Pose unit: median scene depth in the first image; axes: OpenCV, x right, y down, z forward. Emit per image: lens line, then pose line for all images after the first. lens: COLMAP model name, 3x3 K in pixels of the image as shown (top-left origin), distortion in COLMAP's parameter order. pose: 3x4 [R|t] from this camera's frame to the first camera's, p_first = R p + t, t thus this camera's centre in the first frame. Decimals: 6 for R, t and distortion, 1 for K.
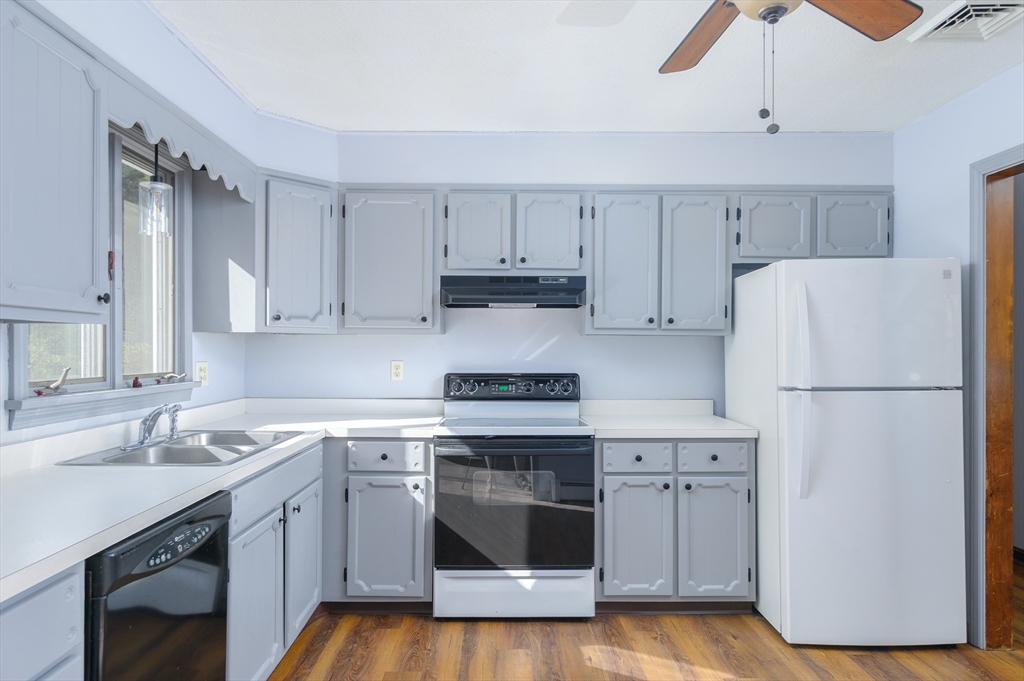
lens RADIAL K [[657.3, 0, 511.5], [0, 657.3, 366.5], [0, 0, 1]] dist [0.048060, 0.000228]
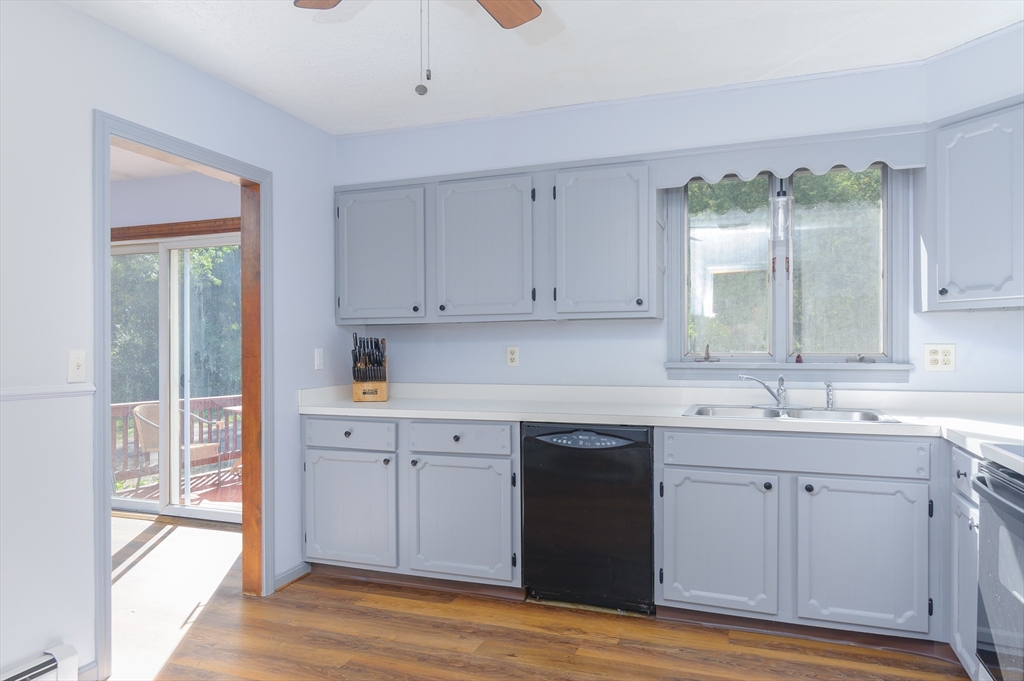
lens RADIAL K [[698.4, 0, 512.0], [0, 698.4, 340.5], [0, 0, 1]] dist [0.058027, 0.000967]
pose [[0.931714, -0.015265, -0.362872, 0.302787], [0.010002, 0.999816, -0.016378, 0.001923], [0.363056, 0.011630, 0.931695, 0.007334]]
